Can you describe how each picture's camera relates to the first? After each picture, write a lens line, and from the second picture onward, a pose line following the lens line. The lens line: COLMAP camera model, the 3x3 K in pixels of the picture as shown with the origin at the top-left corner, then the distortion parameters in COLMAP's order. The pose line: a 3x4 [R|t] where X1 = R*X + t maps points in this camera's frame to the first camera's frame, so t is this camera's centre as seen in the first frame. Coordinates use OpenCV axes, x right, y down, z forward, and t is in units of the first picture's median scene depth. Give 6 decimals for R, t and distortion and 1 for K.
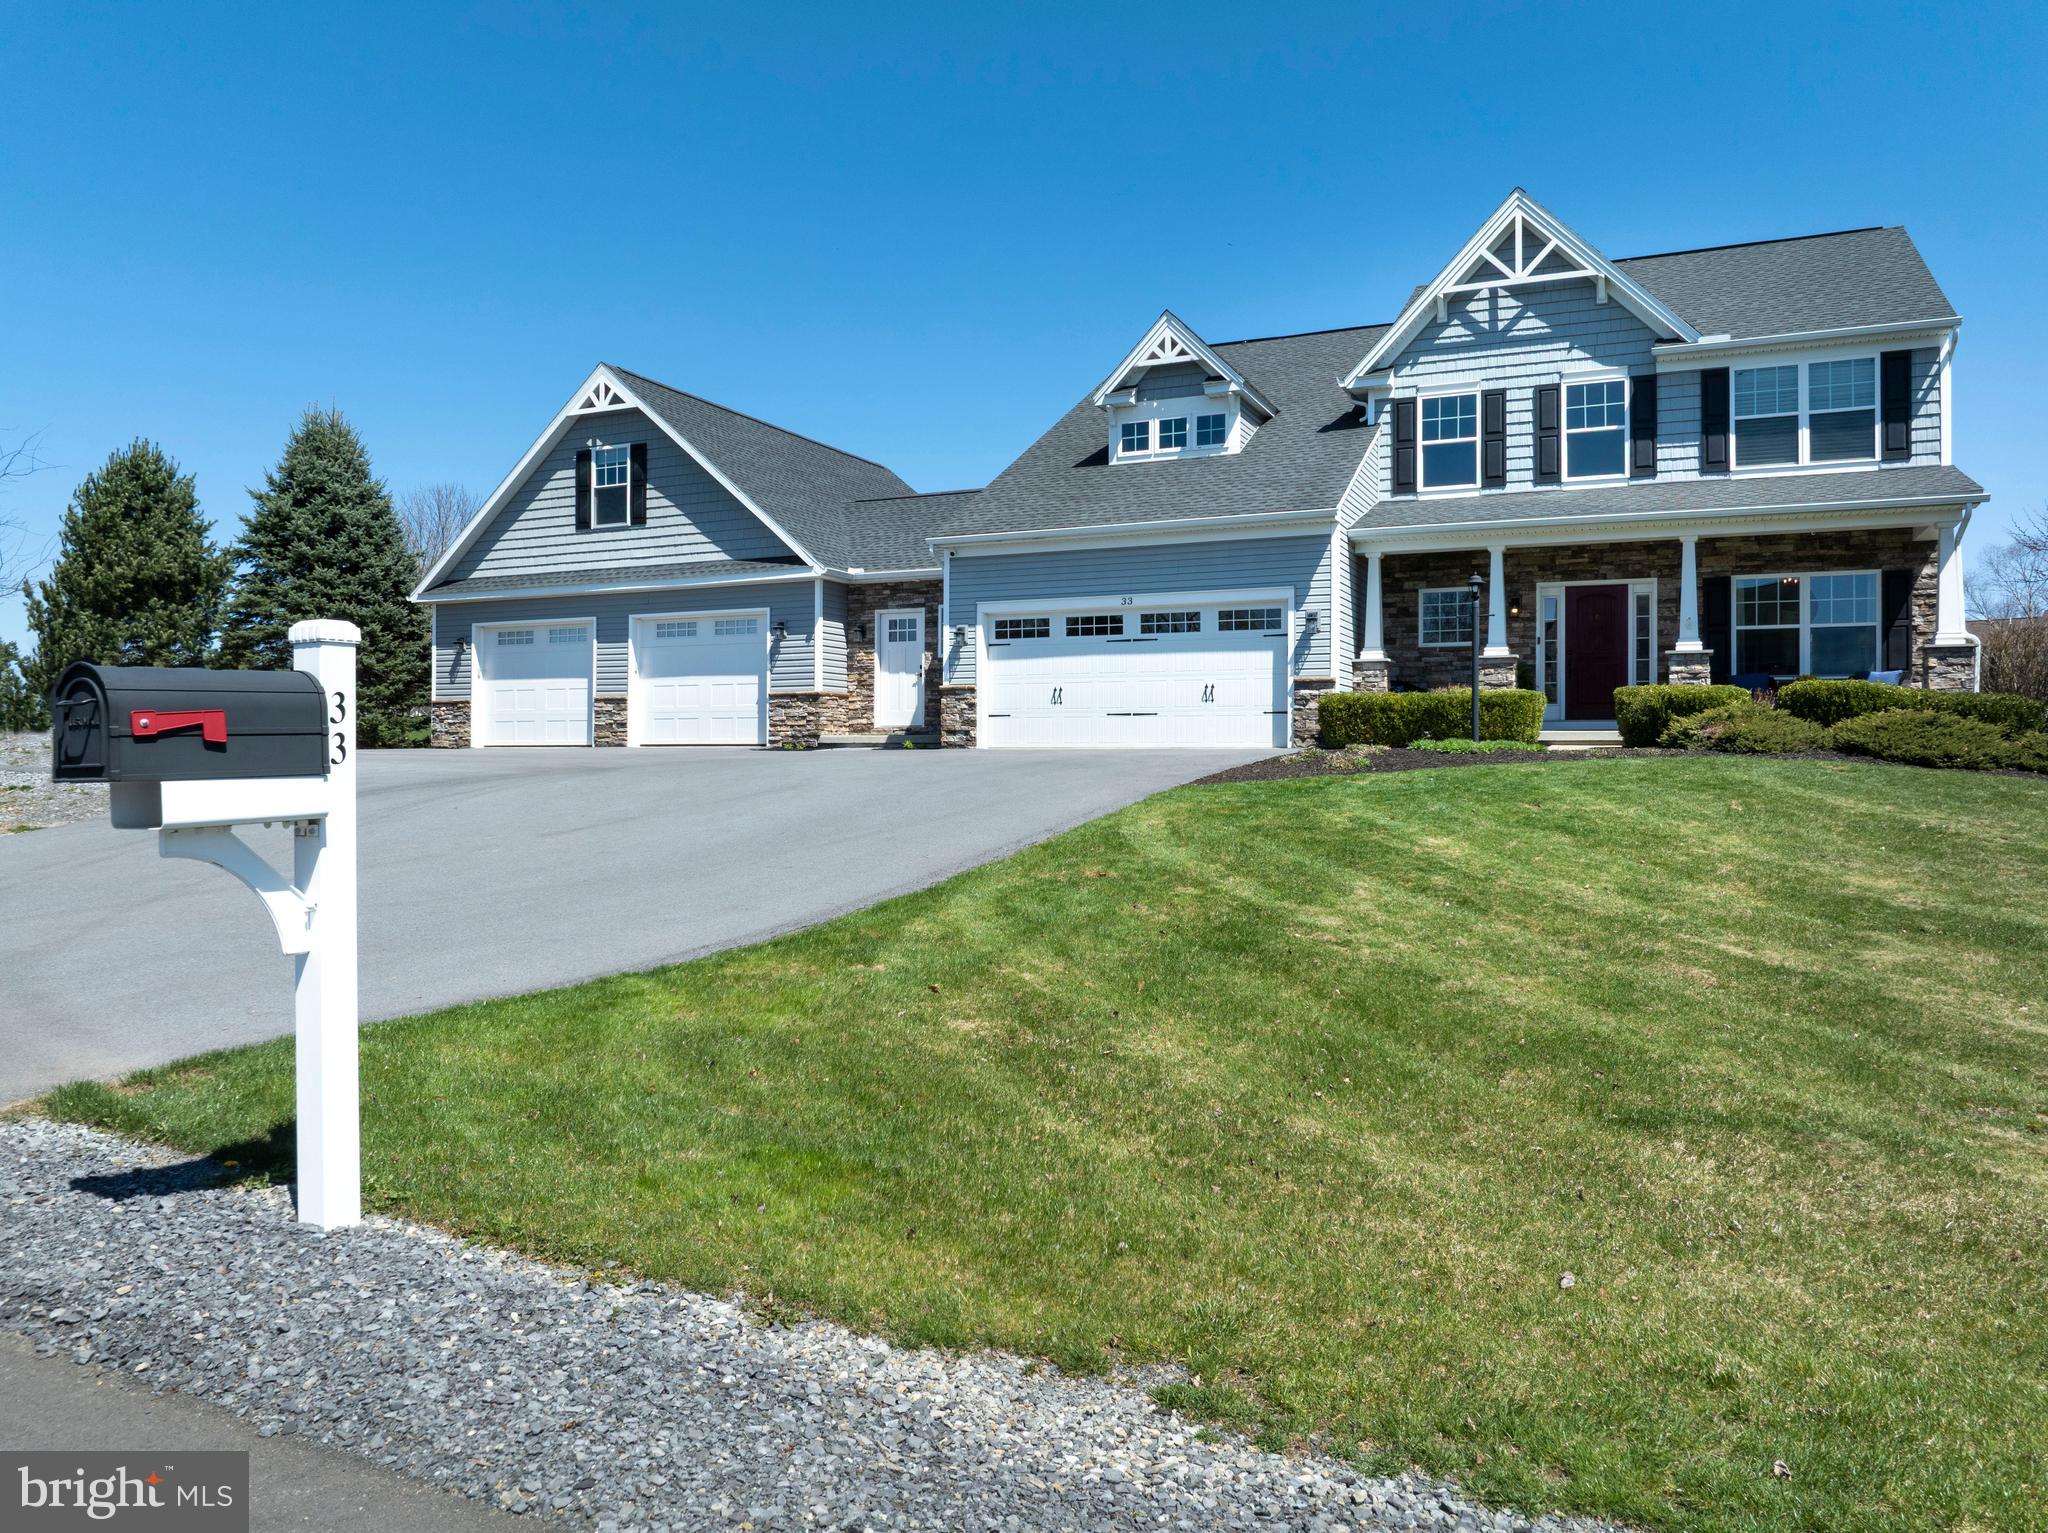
lens RADIAL K [[1436.9, 0, 1028.4], [0, 1436.9, 764.5], [0, 0, 1]] dist [-0.028104, -0.017197]
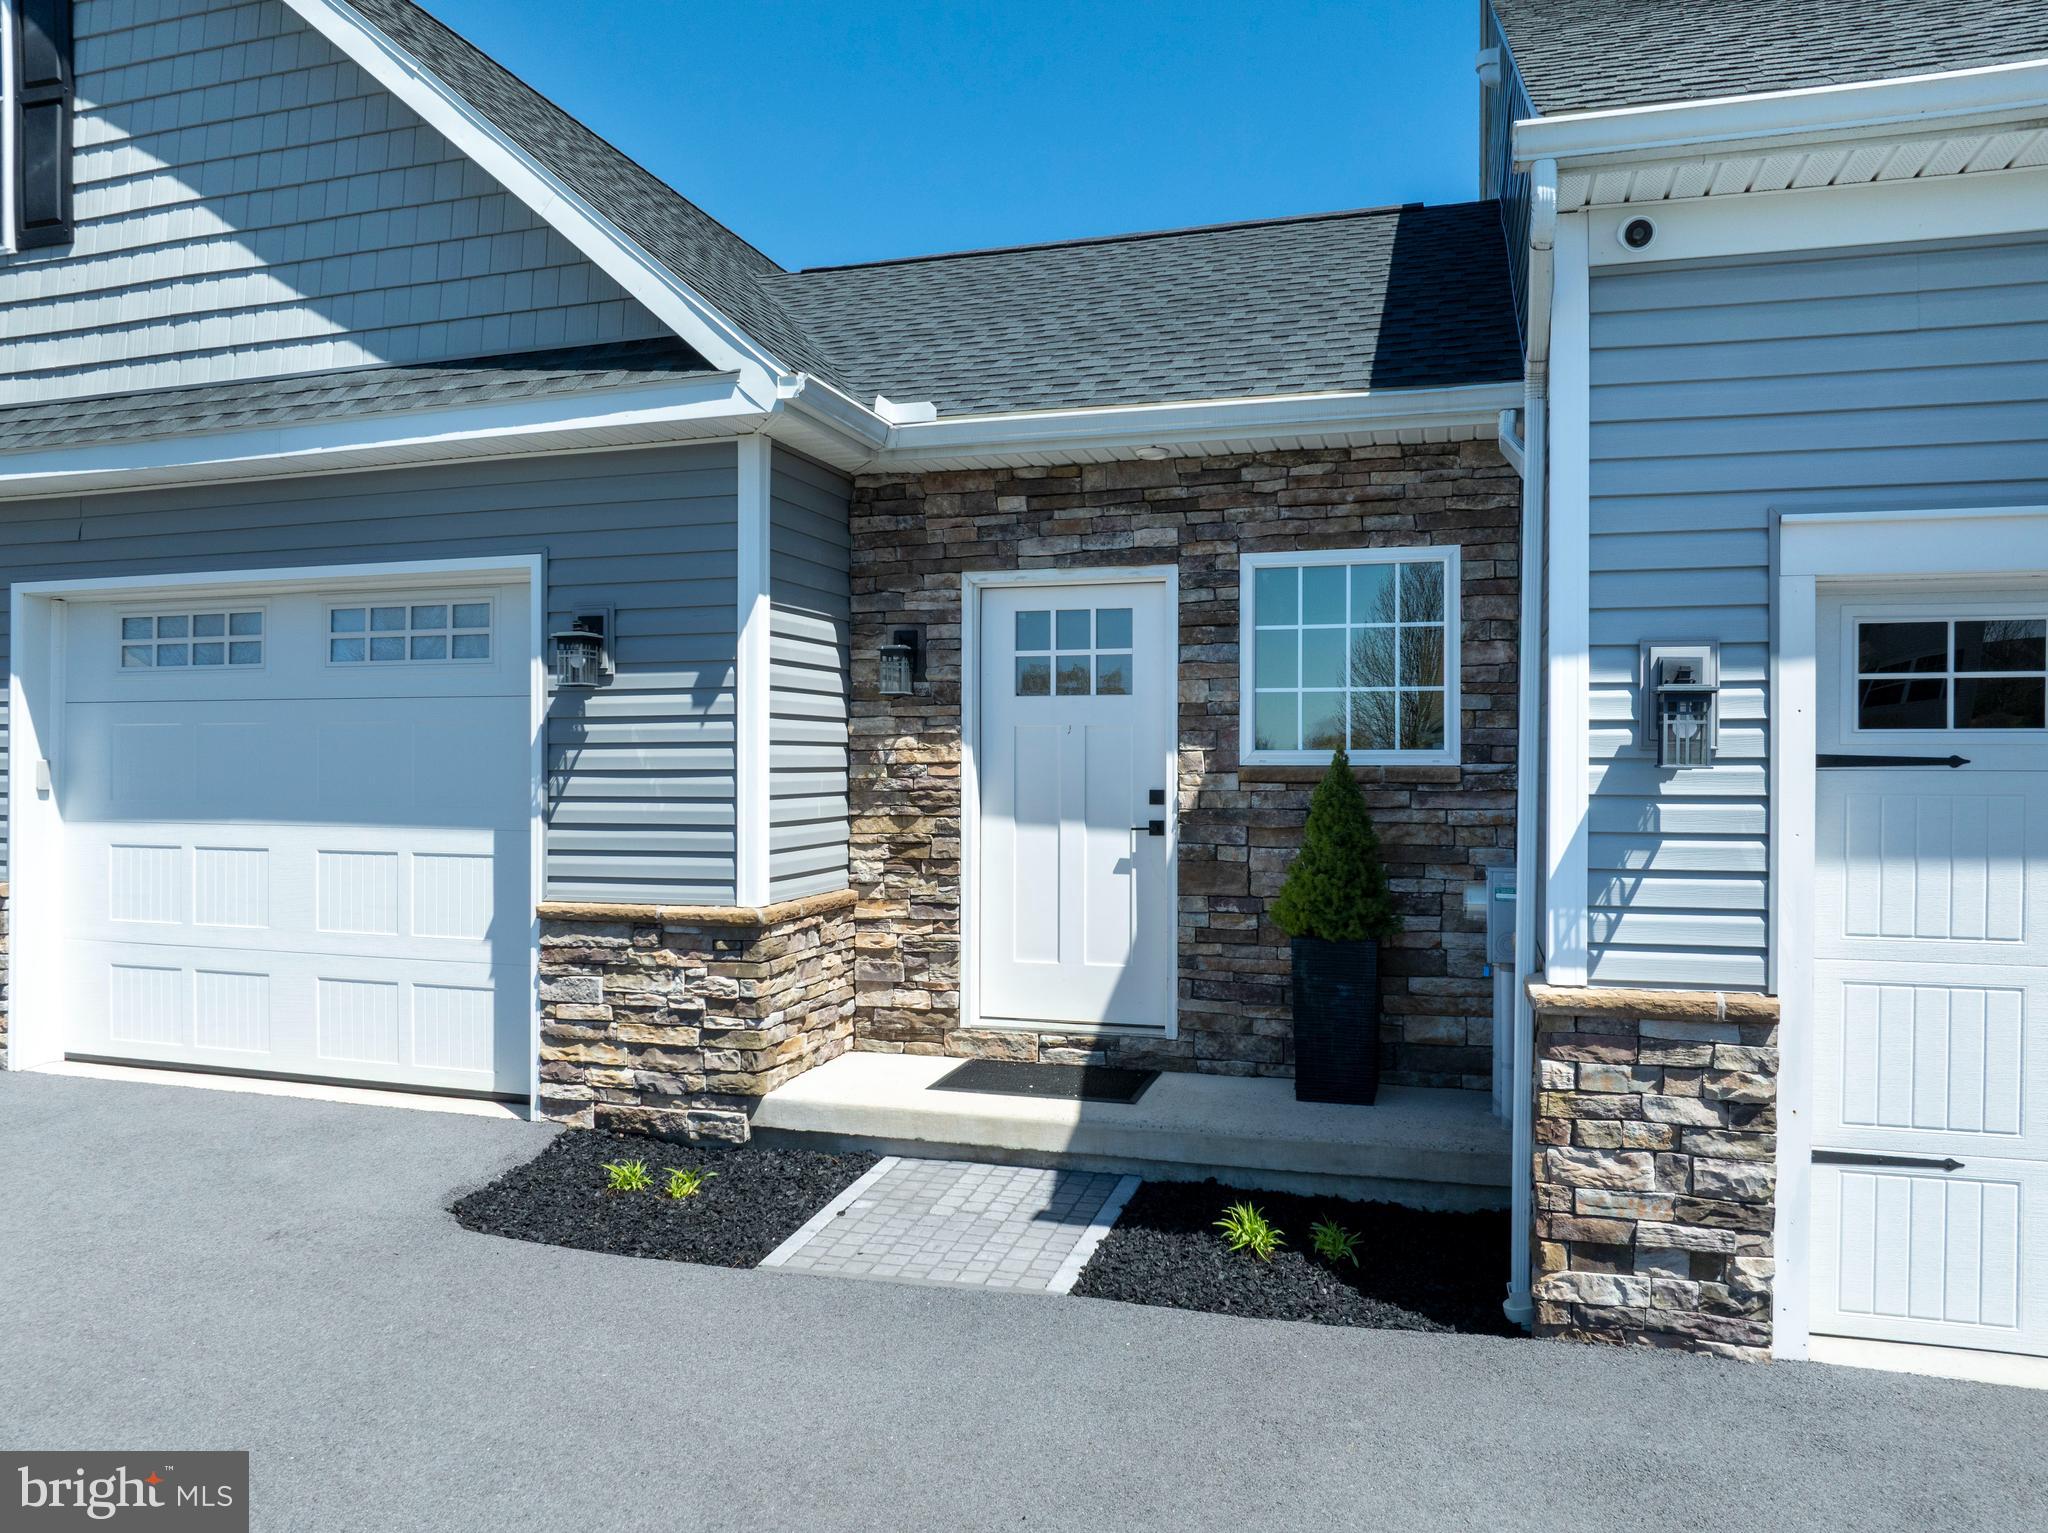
lens RADIAL K [[1433.1, 0, 1032.7], [0, 1433.1, 766.6], [0, 0, 1]] dist [-0.038126, 0.004365]
pose [[0.989785, -0.002530, 0.142545, -0.148829], [0.001890, 0.999988, 0.004624, -0.083740], [-0.142555, -0.004307, 0.989777, 0.841751]]
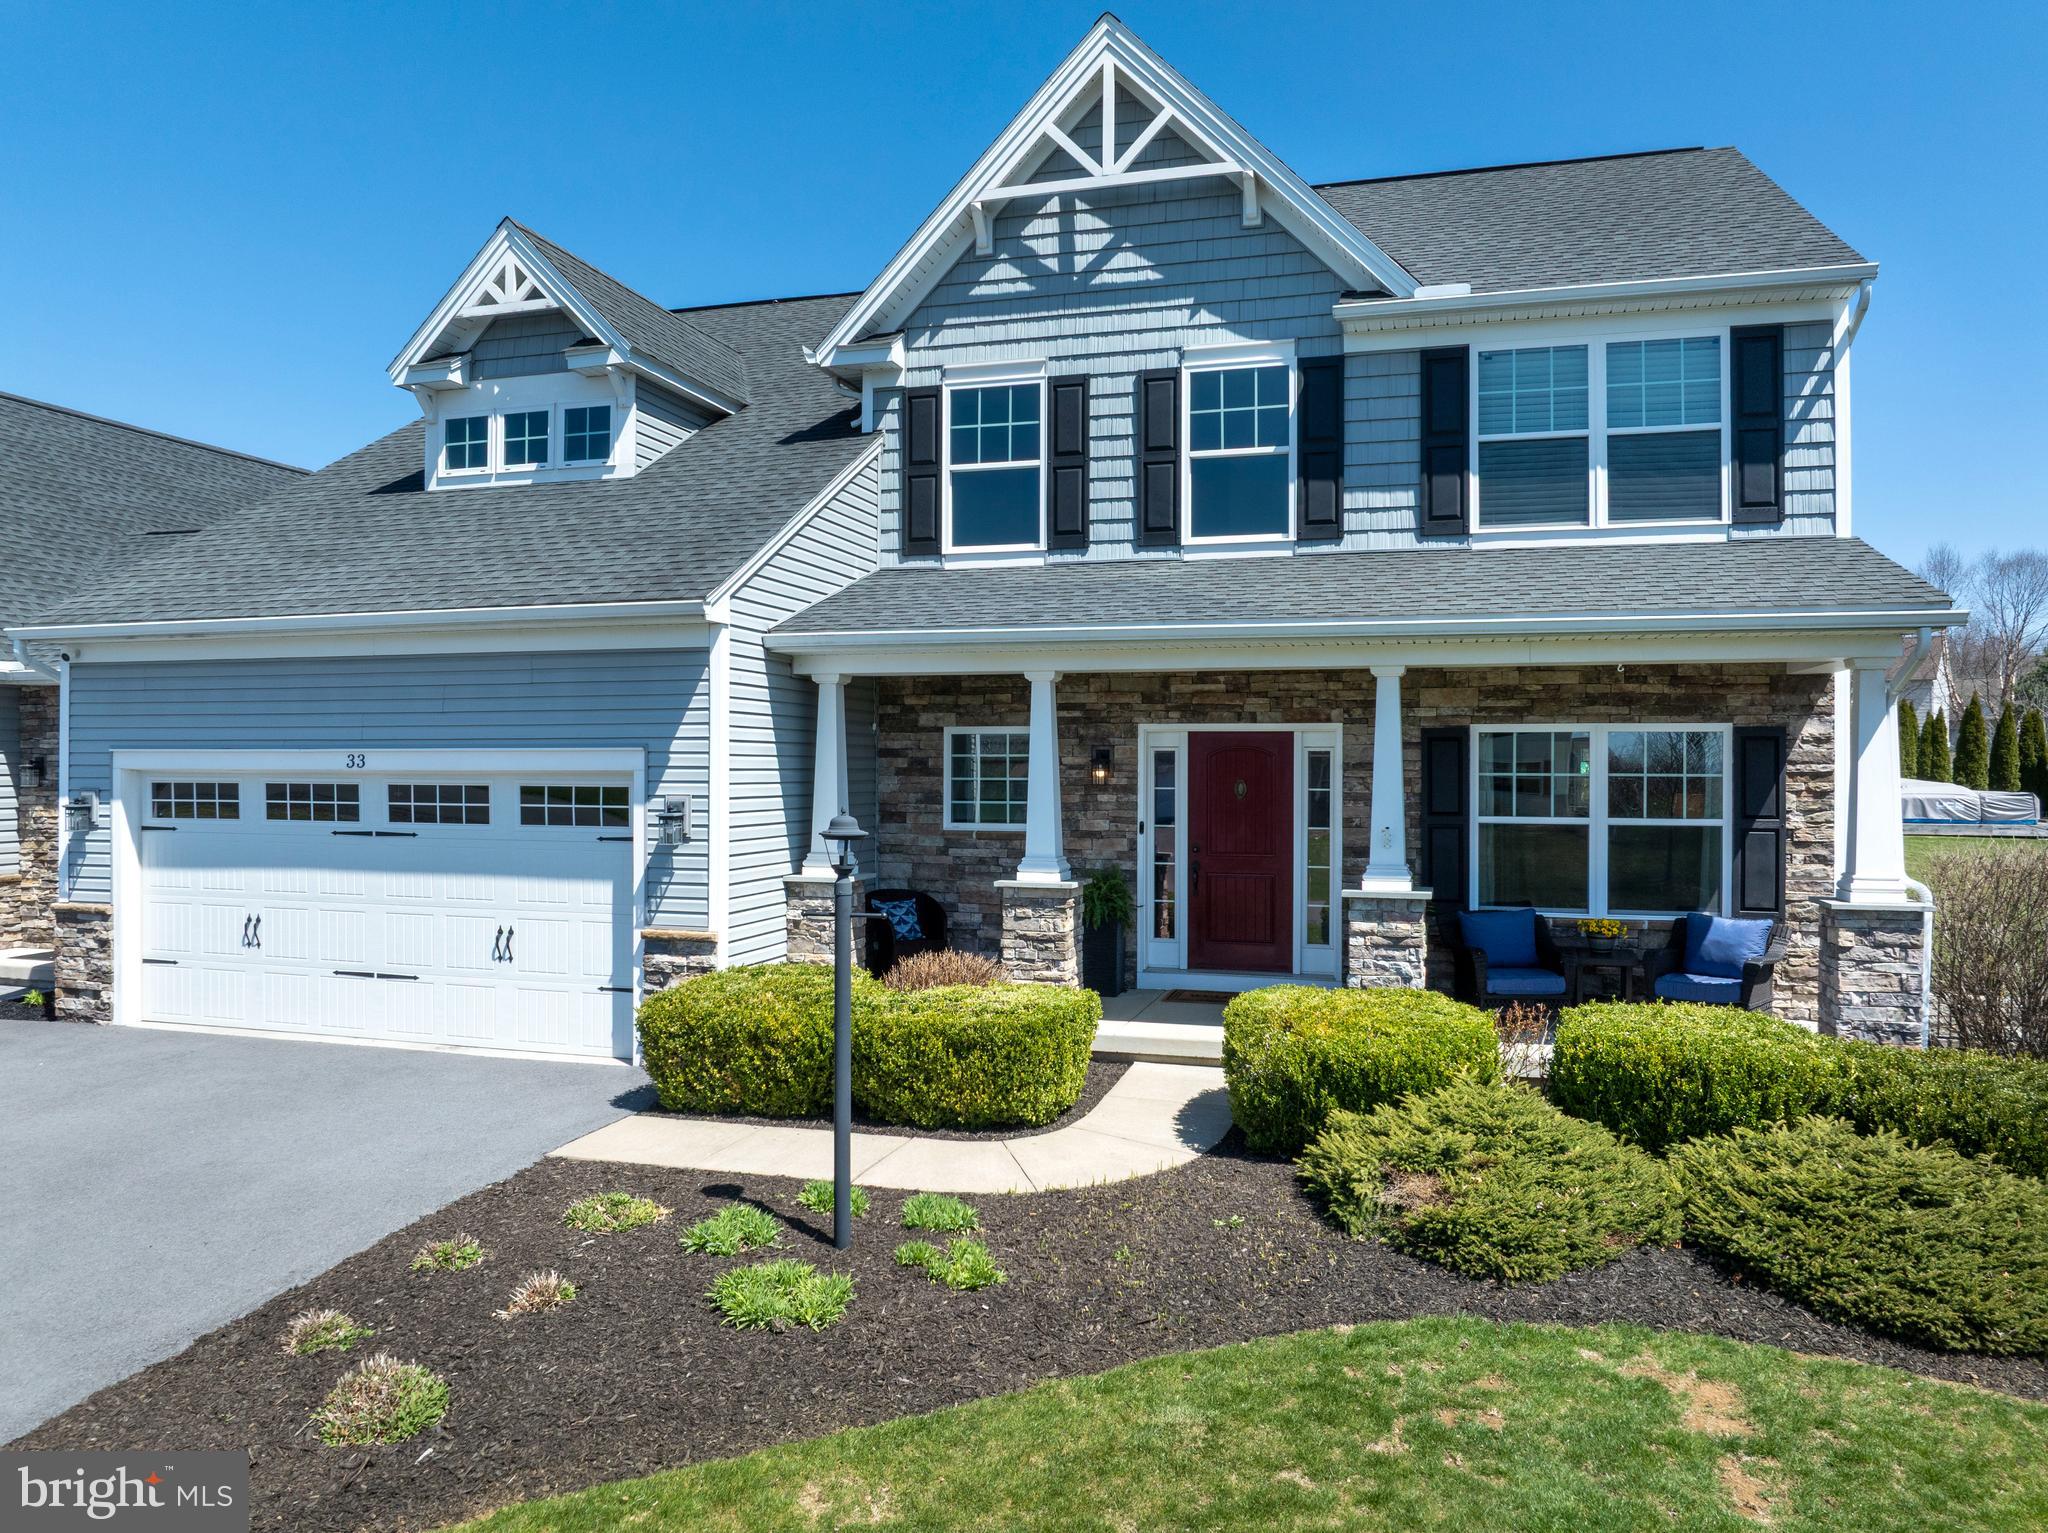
lens RADIAL K [[1434.7, 0, 1030.8], [0, 1434.7, 764.6], [0, 0, 1]] dist [-0.008544, -0.049348]
pose [[0.989579, -0.000298, 0.143991, 0.223692], [0.000412, 1.000000, -0.000765, -0.106498], [-0.143990, 0.000816, 0.989579, 0.433418]]
